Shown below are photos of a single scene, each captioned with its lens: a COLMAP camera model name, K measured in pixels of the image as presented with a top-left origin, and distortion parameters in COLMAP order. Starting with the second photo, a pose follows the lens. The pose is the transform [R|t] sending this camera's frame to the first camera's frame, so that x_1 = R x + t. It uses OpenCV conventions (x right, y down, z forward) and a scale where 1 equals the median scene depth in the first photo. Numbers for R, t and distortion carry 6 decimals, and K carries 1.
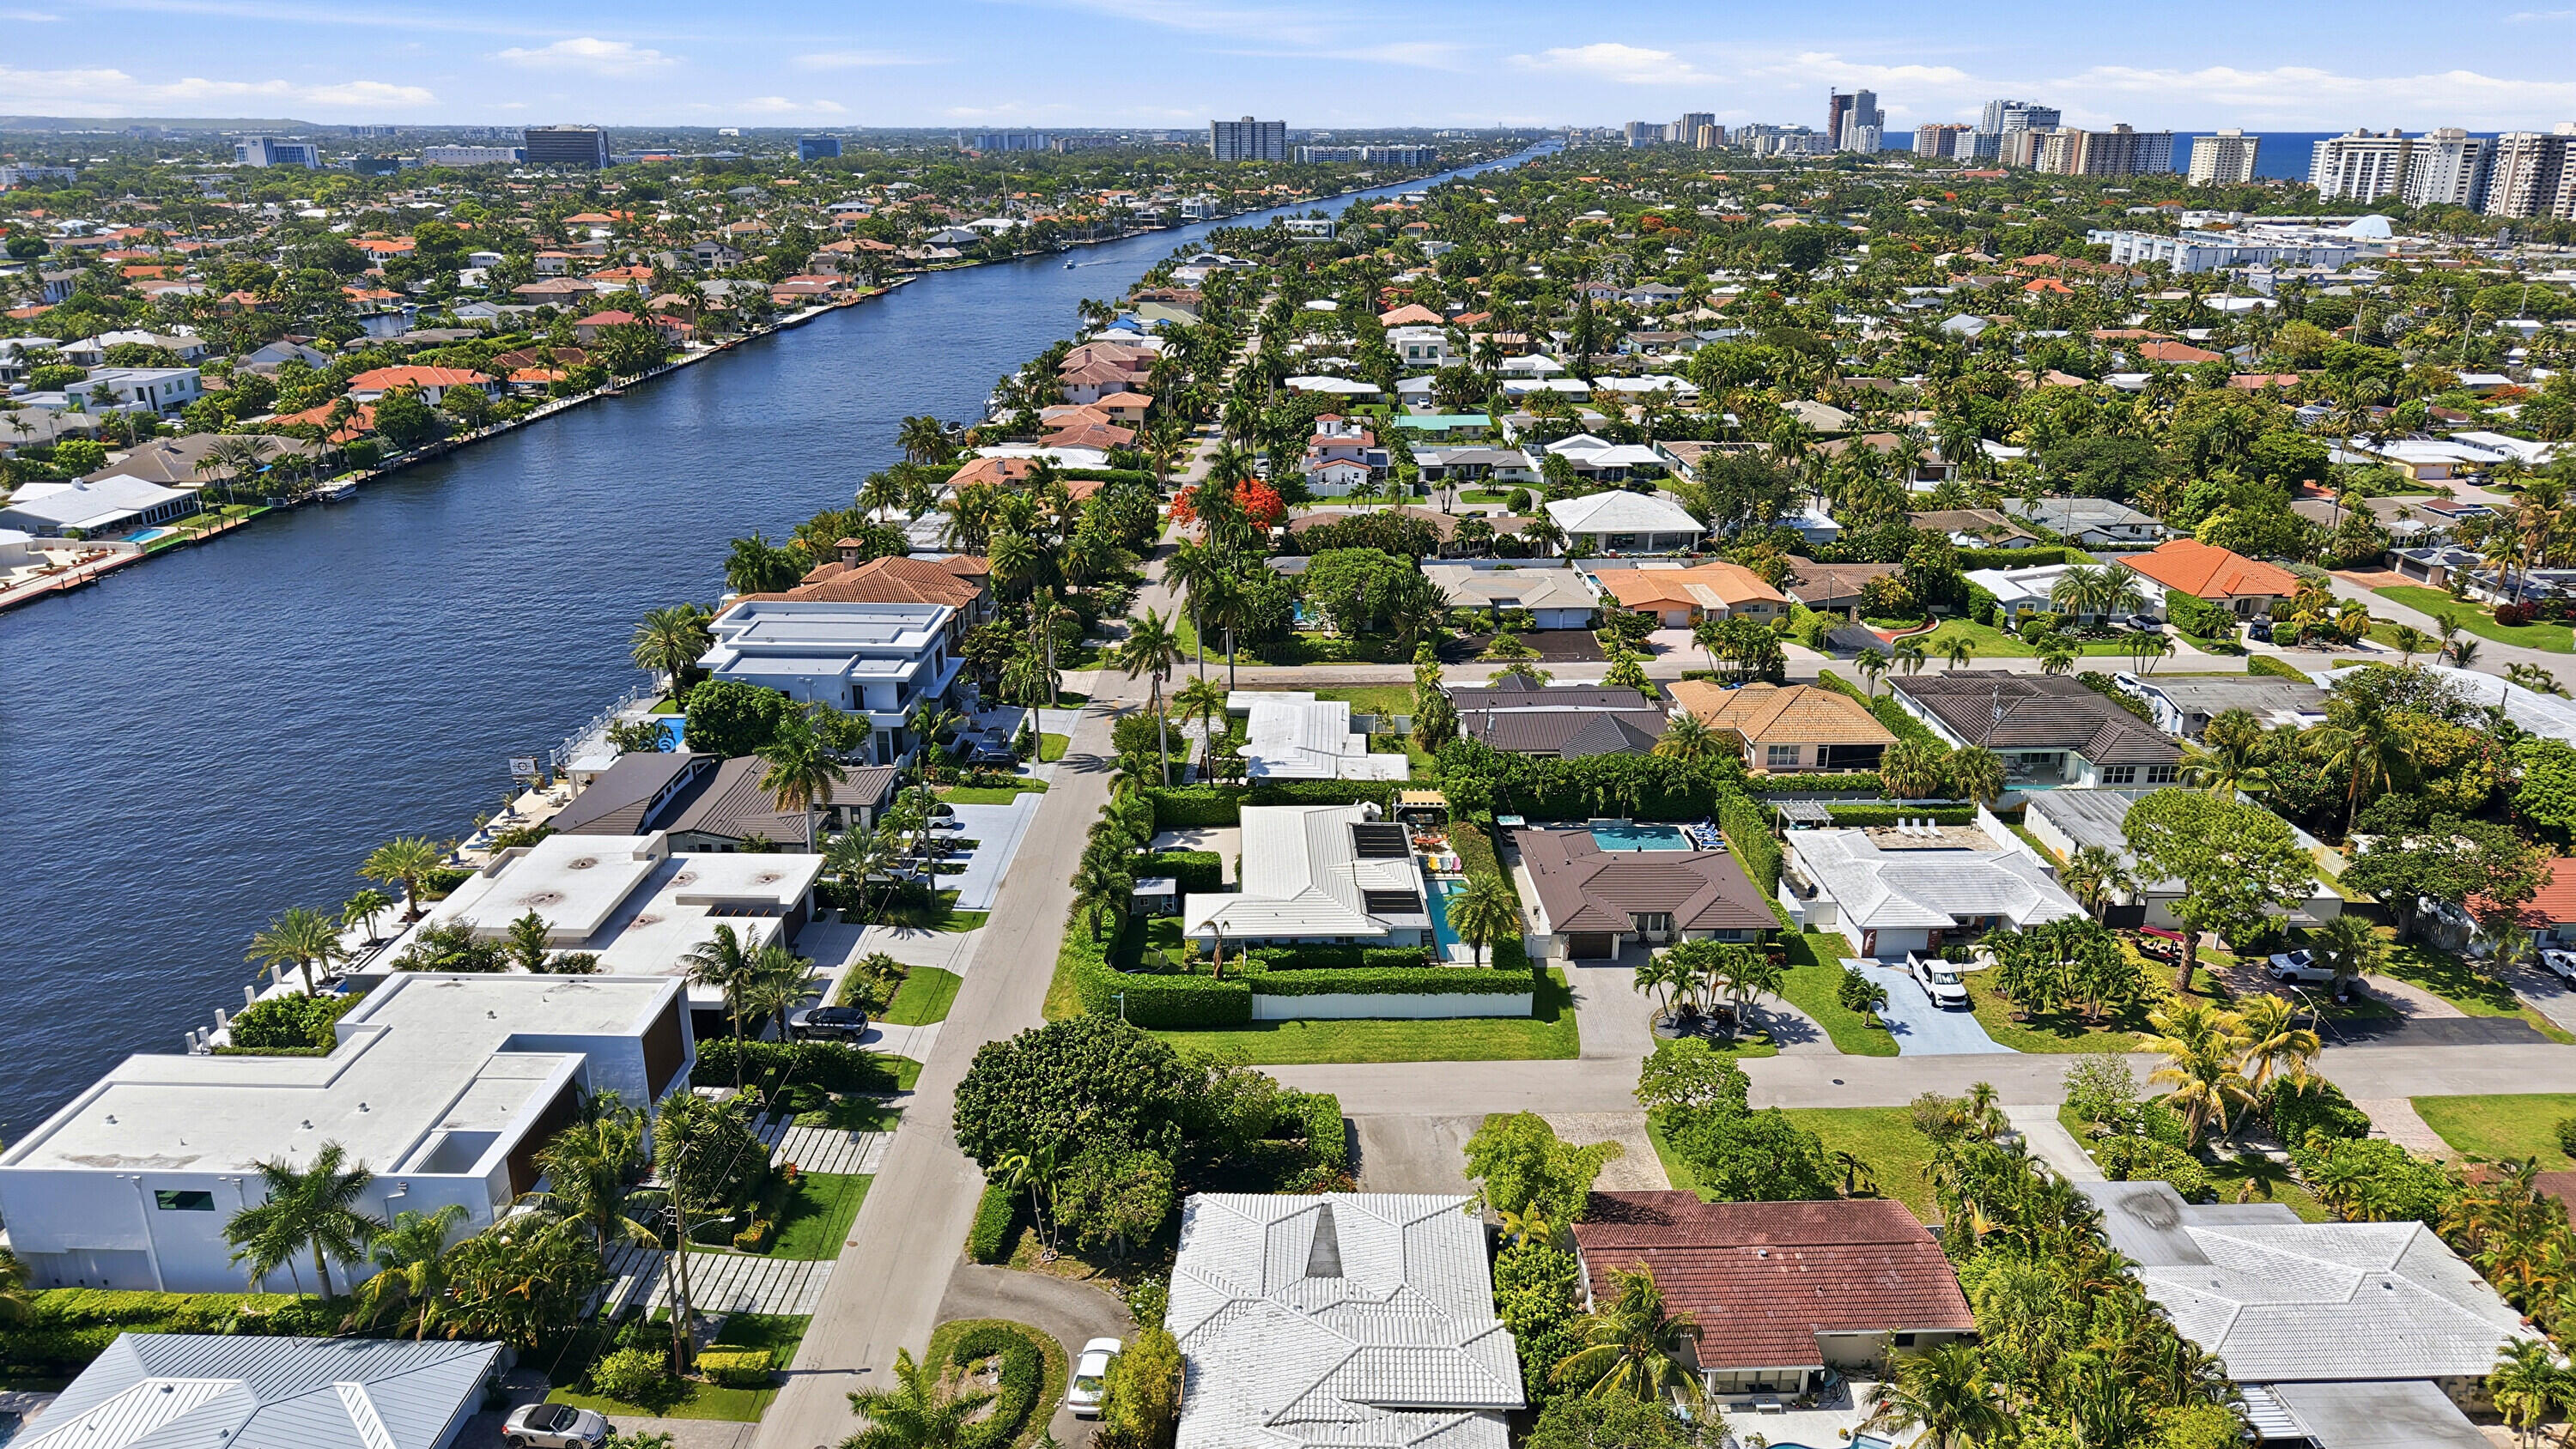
lens RADIAL K [[1715.3, 0, 1288.0], [0, 1715.3, 724.5], [0, 0, 1]] dist [0.028205, -0.032242]
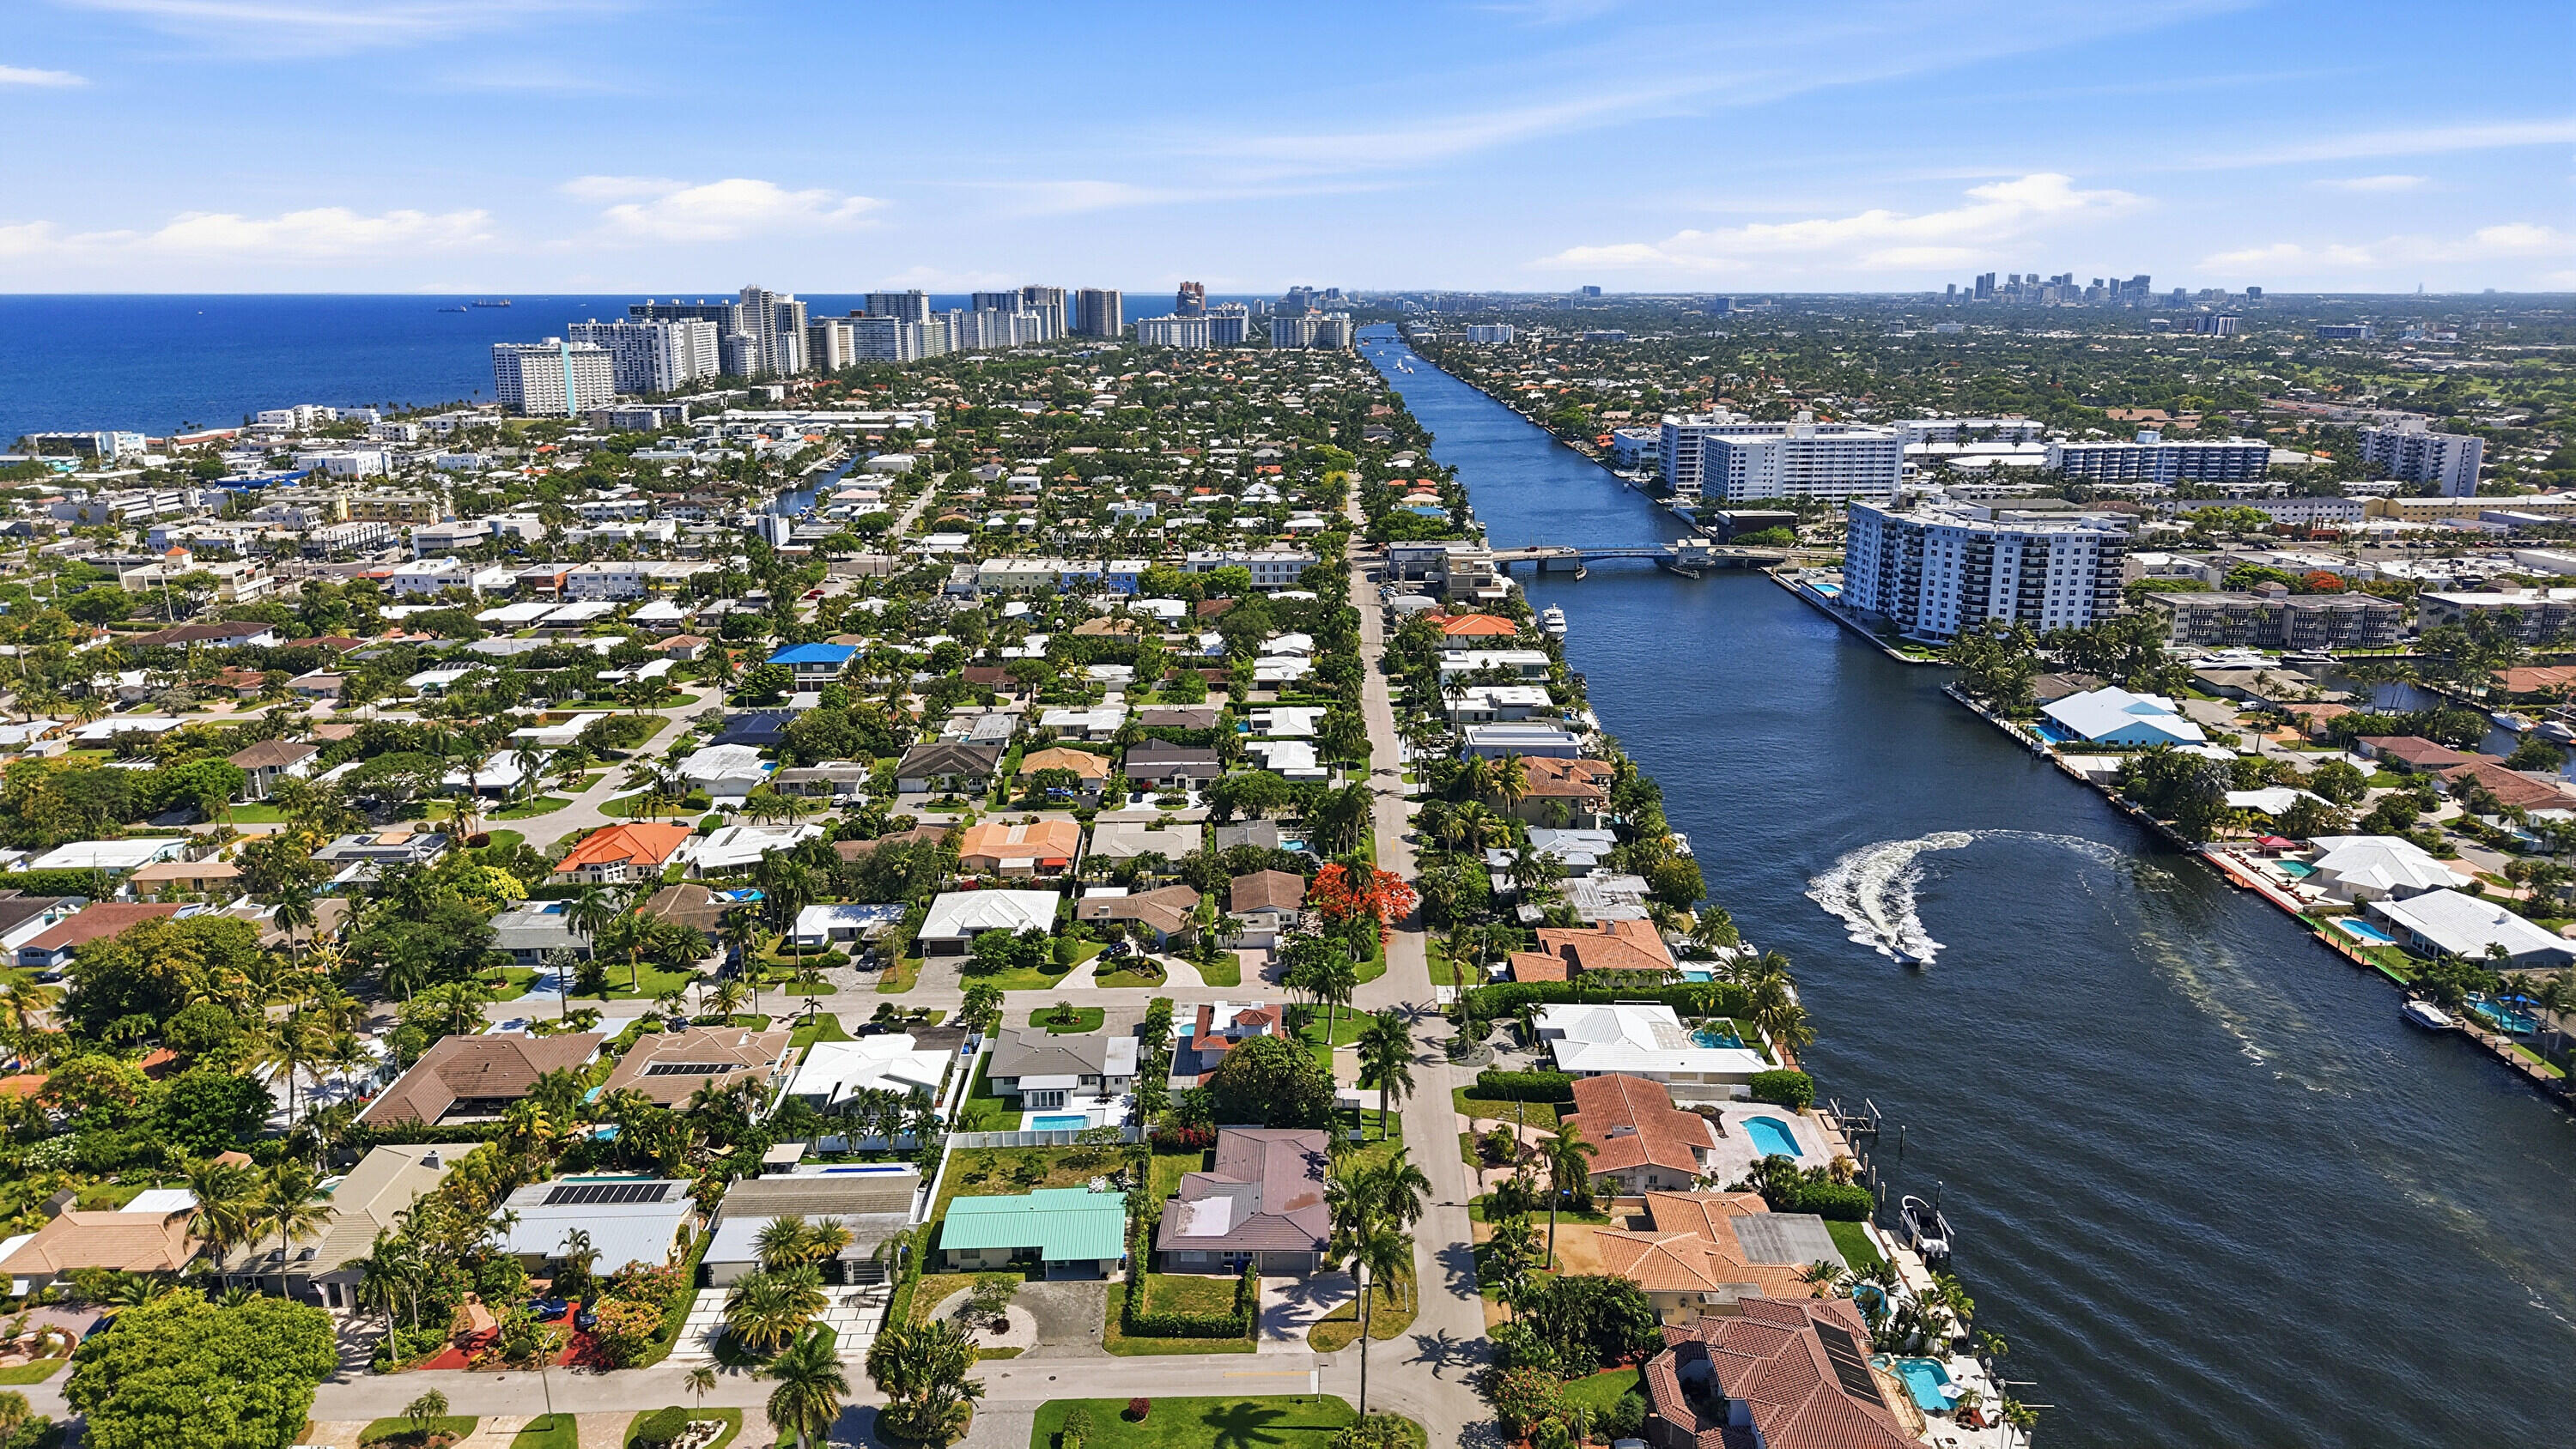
lens RADIAL K [[1715.3, 0, 1288.0], [0, 1715.3, 724.5], [0, 0, 1]] dist [0.028205, -0.032242]
pose [[-0.999971, 0.000436, -0.007578, 0.012097], [-0.003633, 0.849097, 0.528224, -0.529636], [0.006665, 0.528236, -0.849071, 1.260335]]
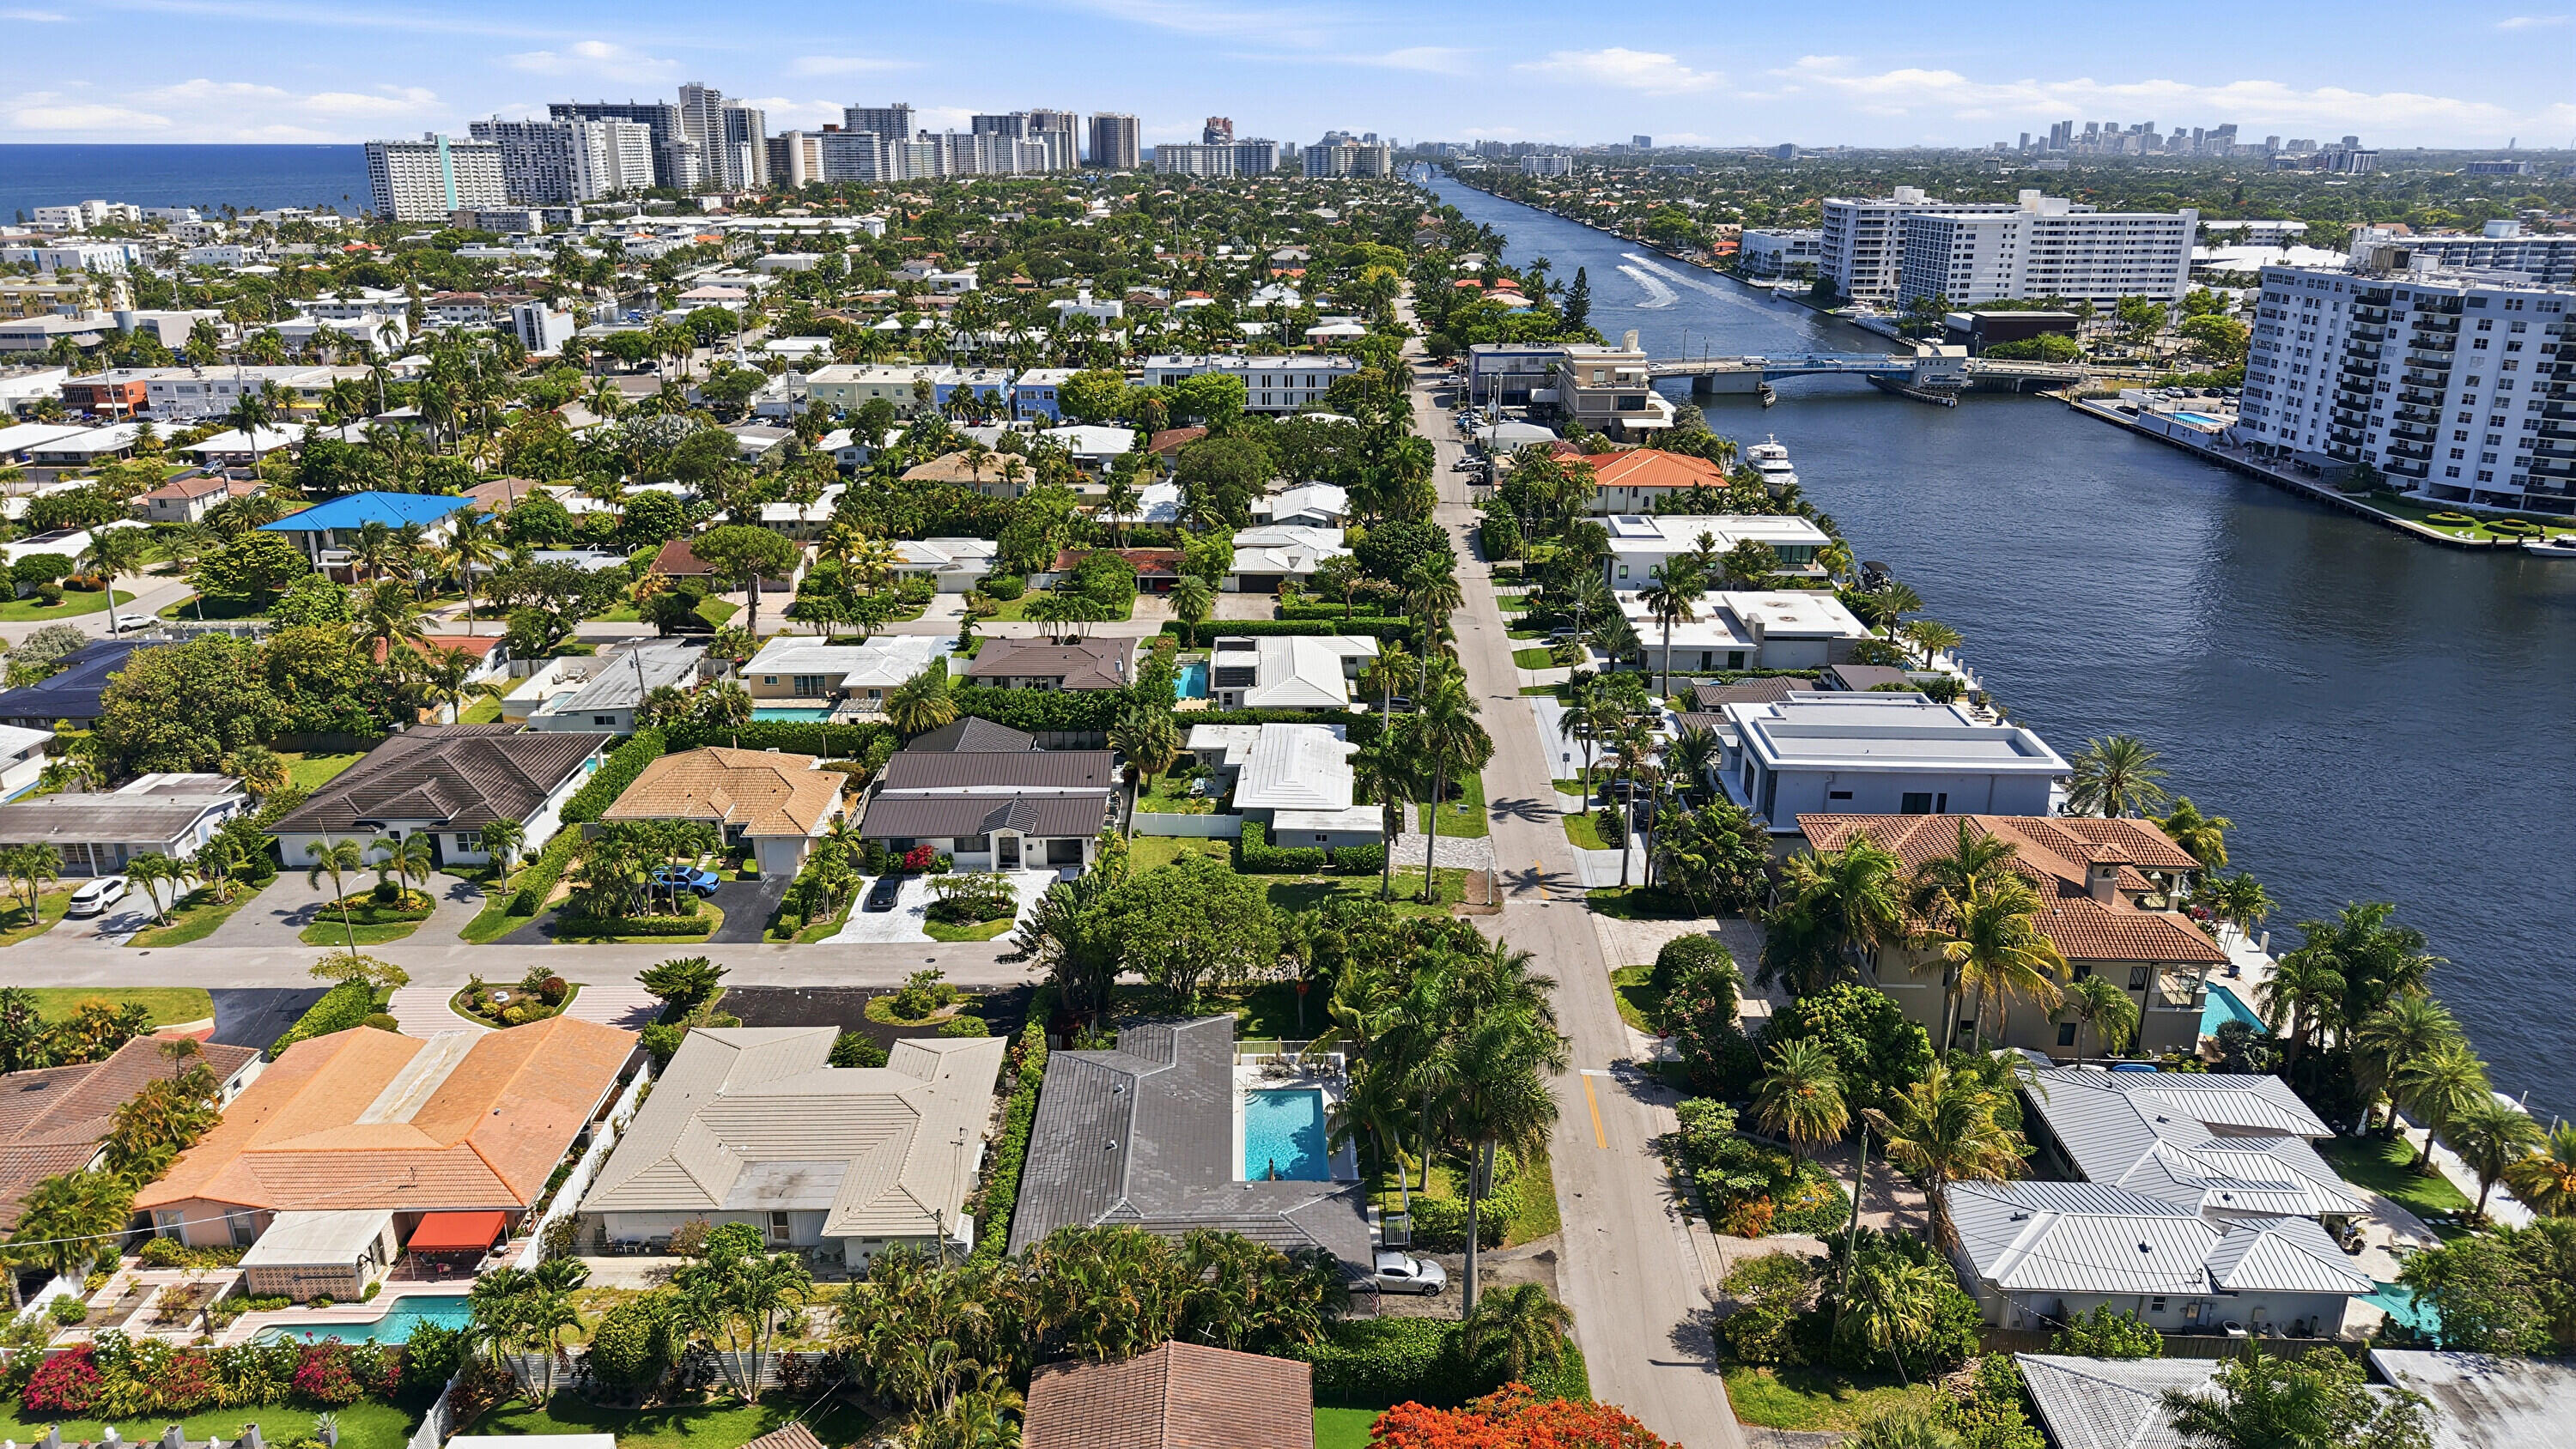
lens RADIAL K [[1715.3, 0, 1288.0], [0, 1715.3, 724.5], [0, 0, 1]] dist [0.028205, -0.032242]
pose [[-0.999914, -0.008367, 0.010117, 0.000489], [-0.000760, 0.806232, 0.591599, -0.244192], [-0.013106, 0.591540, -0.806169, 0.757470]]
